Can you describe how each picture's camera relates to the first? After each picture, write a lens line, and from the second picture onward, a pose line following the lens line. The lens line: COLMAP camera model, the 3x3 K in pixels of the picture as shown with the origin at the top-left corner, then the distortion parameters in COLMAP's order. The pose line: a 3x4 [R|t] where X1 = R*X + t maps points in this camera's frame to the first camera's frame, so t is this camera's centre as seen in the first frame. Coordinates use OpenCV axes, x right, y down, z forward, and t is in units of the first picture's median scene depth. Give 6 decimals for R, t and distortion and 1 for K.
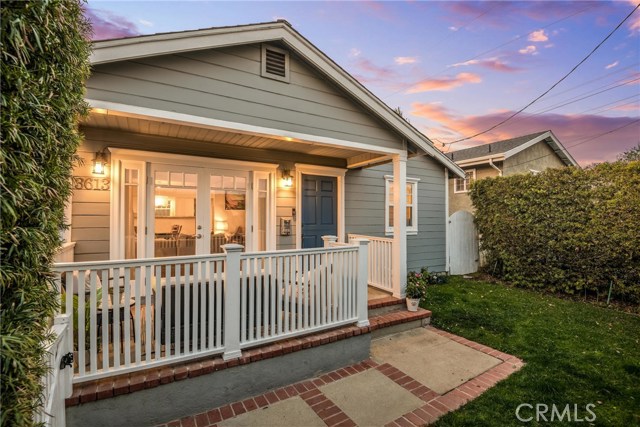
lens RADIAL K [[293.9, 0, 320.0], [0, 293.9, 213.5], [0, 0, 1]] dist [0.000090, -0.000131]
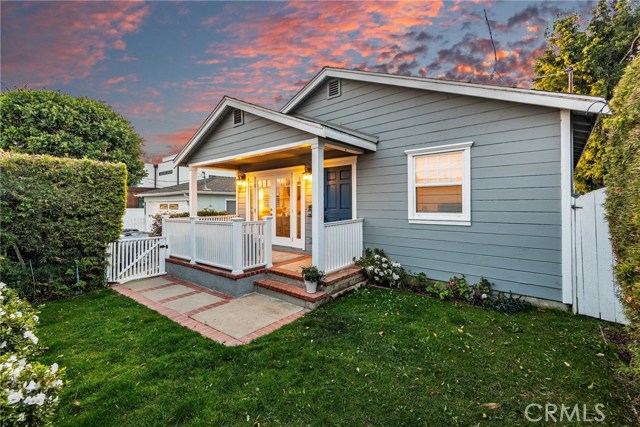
lens RADIAL K [[273.6, 0, 319.0], [0, 273.6, 202.4], [0, 0, 1]] dist [0.049131, -0.013297]
pose [[0.334793, -0.009571, -0.942243, 1.351909], [0.027537, 0.999621, -0.000369, 0.015780], [0.941889, -0.025823, 0.334930, 0.770443]]
